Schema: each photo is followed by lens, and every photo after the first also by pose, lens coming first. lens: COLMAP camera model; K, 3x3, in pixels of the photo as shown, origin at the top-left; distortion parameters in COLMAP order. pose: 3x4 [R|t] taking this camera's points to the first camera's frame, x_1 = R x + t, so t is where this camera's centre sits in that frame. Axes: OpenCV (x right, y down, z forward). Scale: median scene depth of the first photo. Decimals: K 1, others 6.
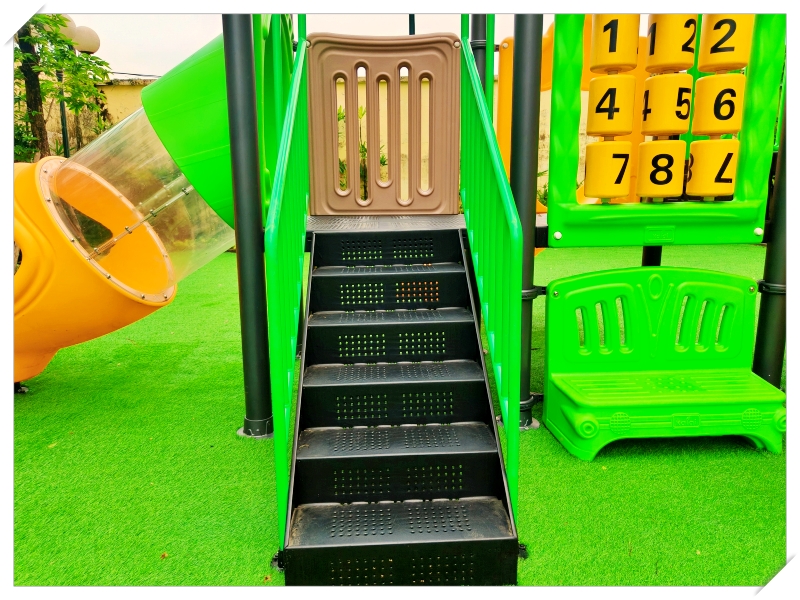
lens RADIAL K [[555.4, 0, 407.2], [0, 555.4, 298.8], [0, 0, 1]] dist [0.018779, -0.013237]
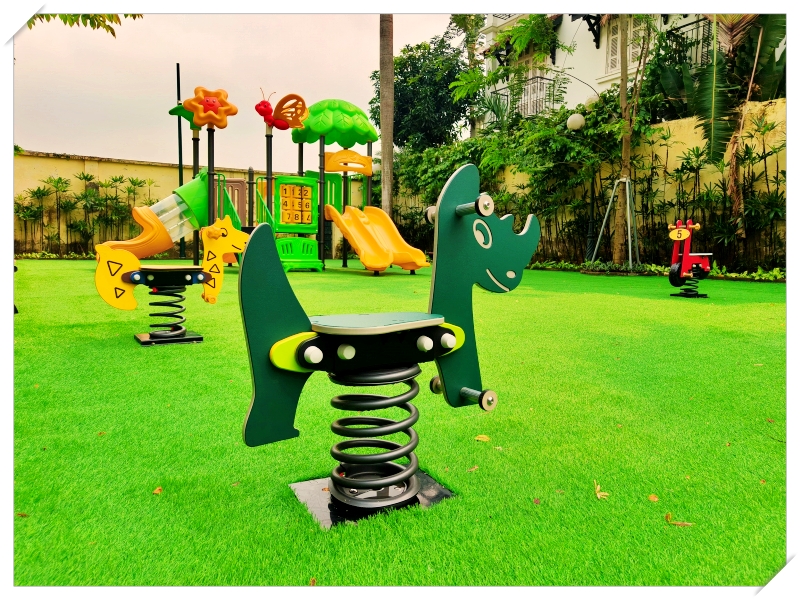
lens RADIAL K [[555.4, 0, 399.2], [0, 555.4, 301.0], [0, 0, 1]] dist [0.018779, -0.013237]
pose [[0.863885, -0.022641, 0.503180, -1.298823], [0.069451, 0.994802, -0.074475, 0.969786], [-0.498878, 0.099284, 0.860967, -3.743800]]
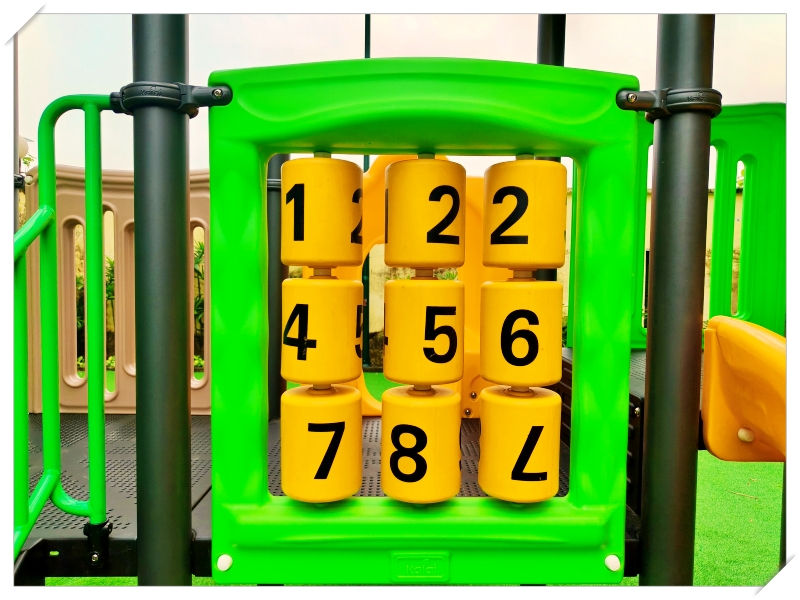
lens RADIAL K [[555.4, 0, 408.6], [0, 555.4, 300.2], [0, 0, 1]] dist [0.018779, -0.013237]
pose [[0.999332, 0.026254, -0.025404, 0.469182], [-0.029860, 0.987630, -0.153934, -0.294162], [0.021048, 0.154590, 0.987754, 0.464668]]
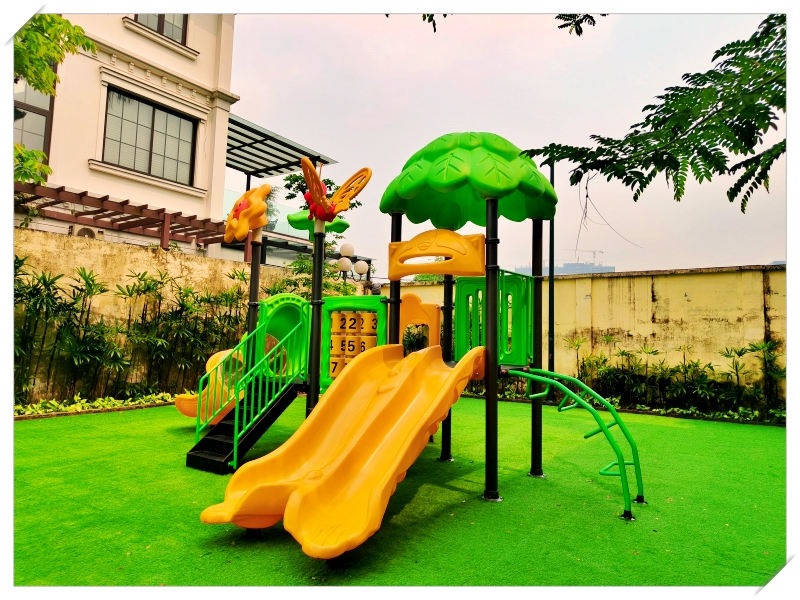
lens RADIAL K [[555.4, 0, 402.4], [0, 555.4, 294.9], [0, 0, 1]] dist [0.018779, -0.013237]
pose [[0.789415, -0.010479, -0.613771, 2.370955], [-0.153691, 0.964636, -0.214142, -0.038135], [0.594309, 0.263377, 0.759887, -1.016591]]
